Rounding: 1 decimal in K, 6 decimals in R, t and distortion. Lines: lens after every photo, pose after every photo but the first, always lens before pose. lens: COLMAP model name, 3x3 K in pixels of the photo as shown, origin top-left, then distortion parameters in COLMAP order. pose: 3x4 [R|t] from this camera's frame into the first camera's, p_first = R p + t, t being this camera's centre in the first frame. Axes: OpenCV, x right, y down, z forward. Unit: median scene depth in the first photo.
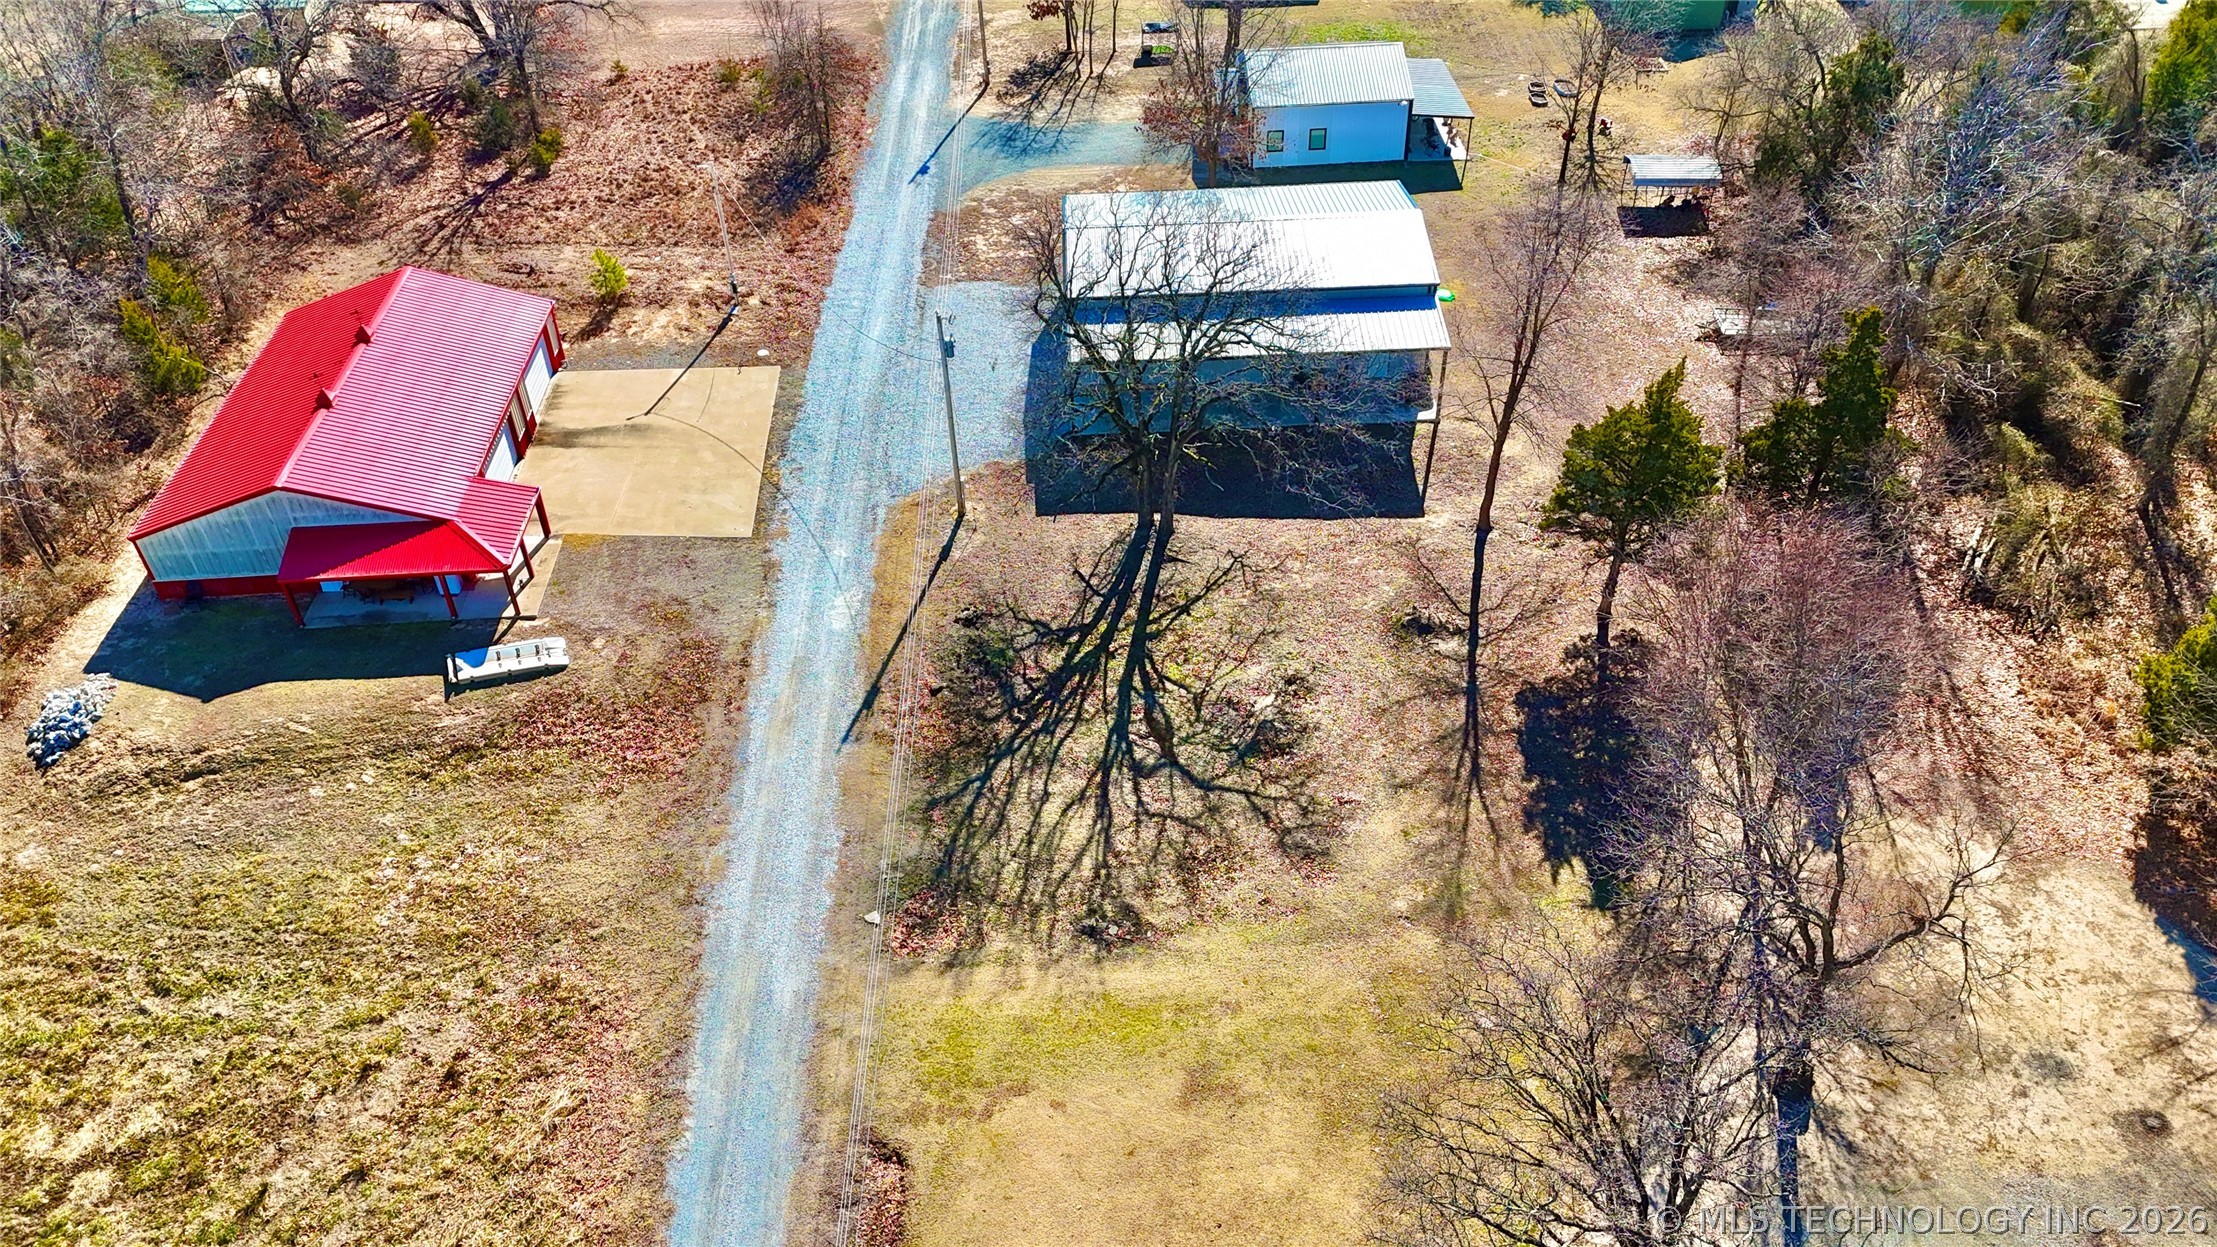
lens RADIAL K [[1584.8, 0, 1090.2], [0, 1584.8, 616.9], [0, 0, 1]] dist [0.197875, -0.259971]
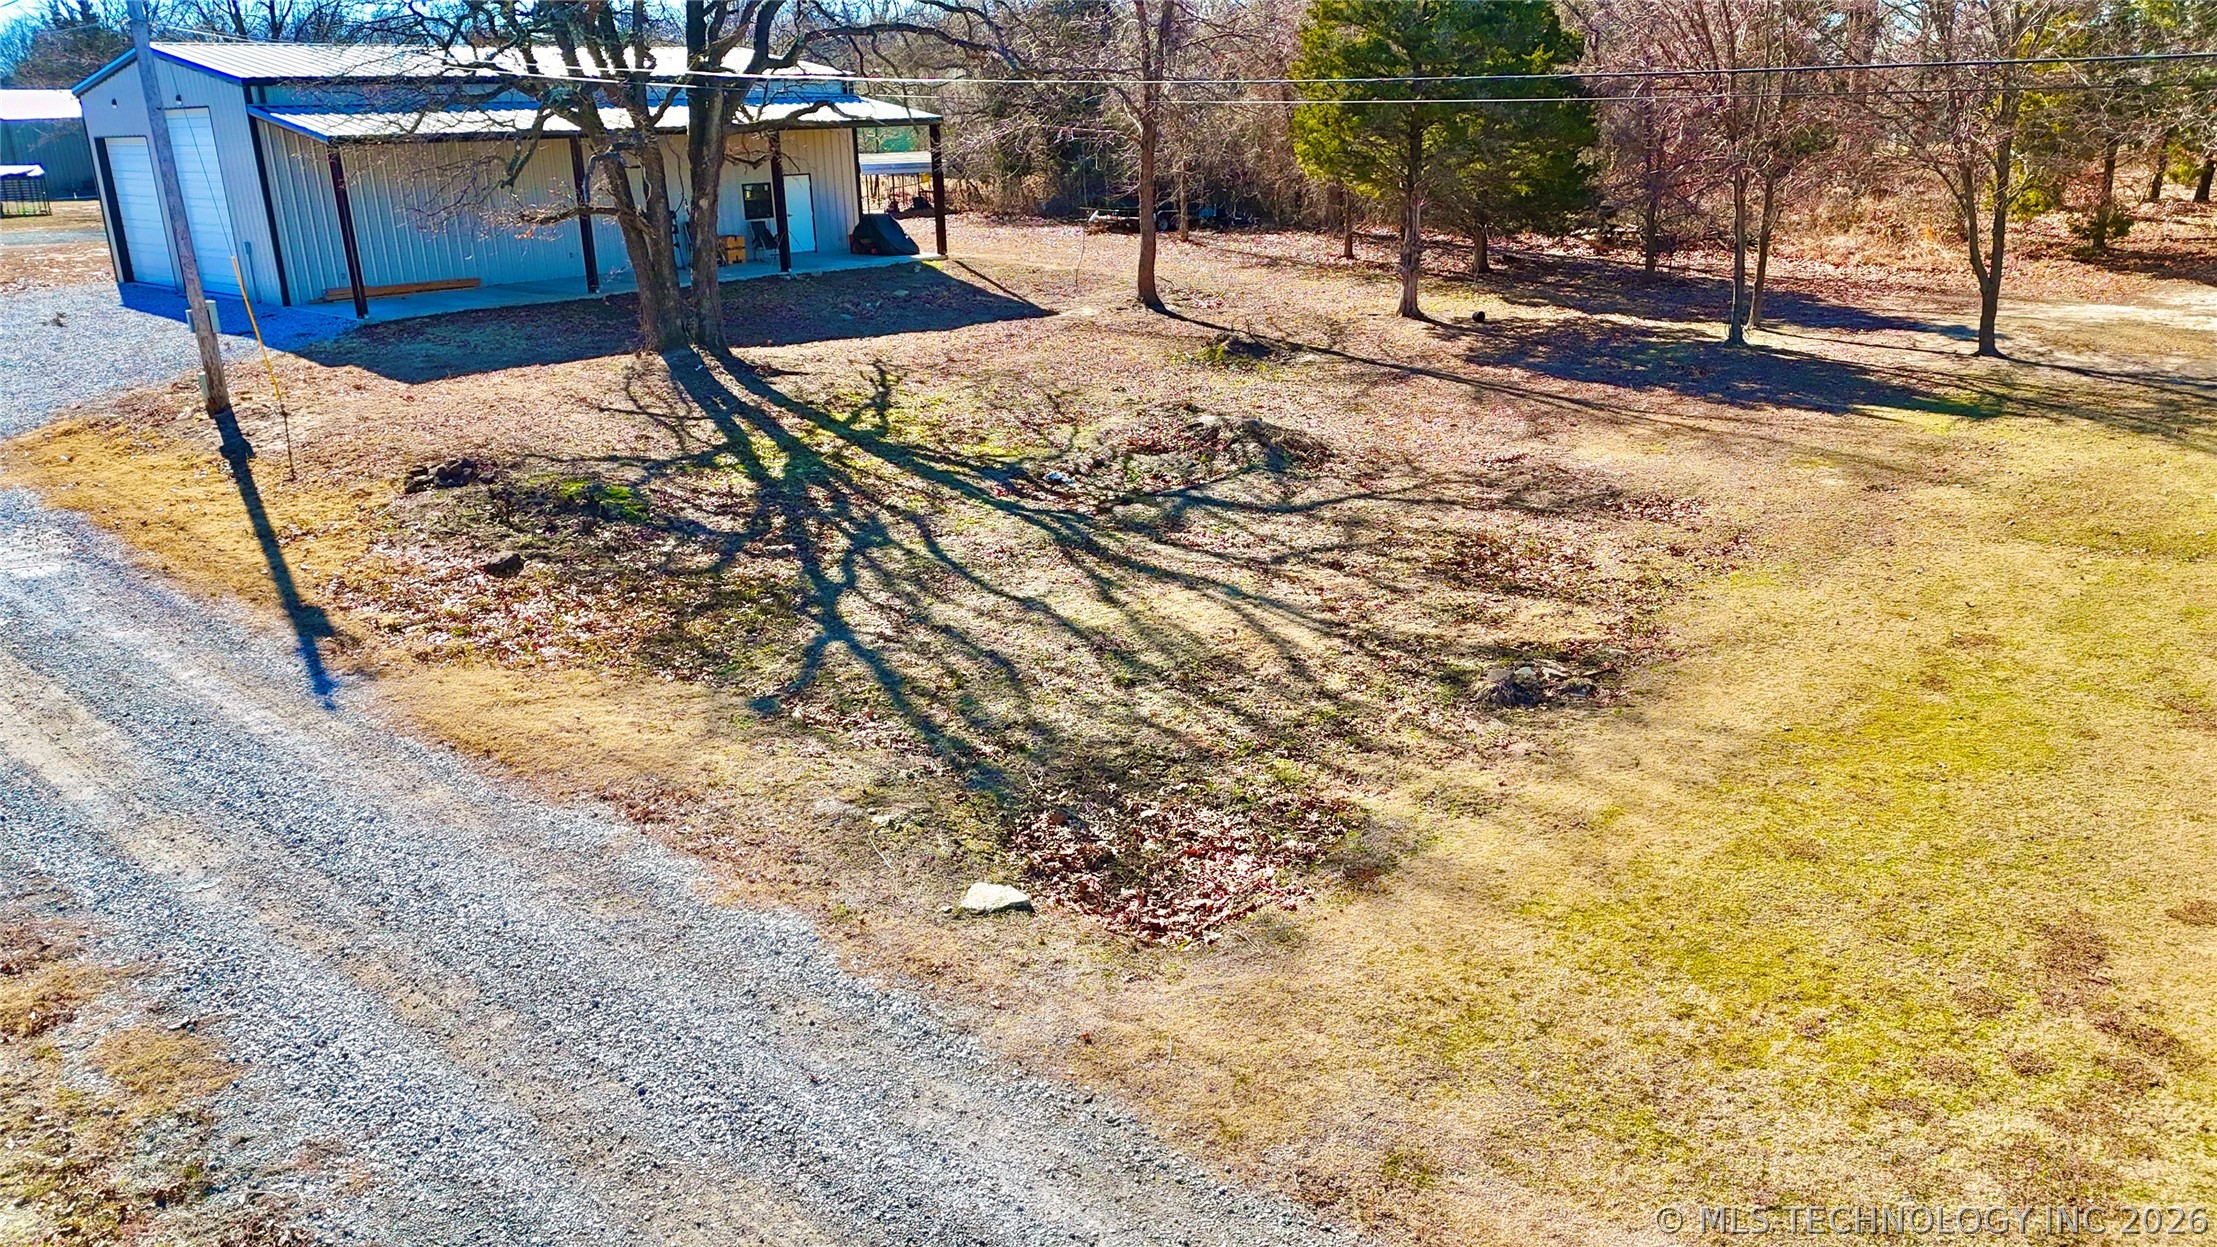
lens RADIAL K [[1584.8, 0, 1090.2], [0, 1584.8, 616.9], [0, 0, 1]] dist [0.197875, -0.259971]
pose [[0.705162, -0.209060, 0.677526, -0.261739], [0.445920, 0.873680, -0.194523, 0.190899], [-0.551273, 0.439292, 0.709310, 0.737736]]
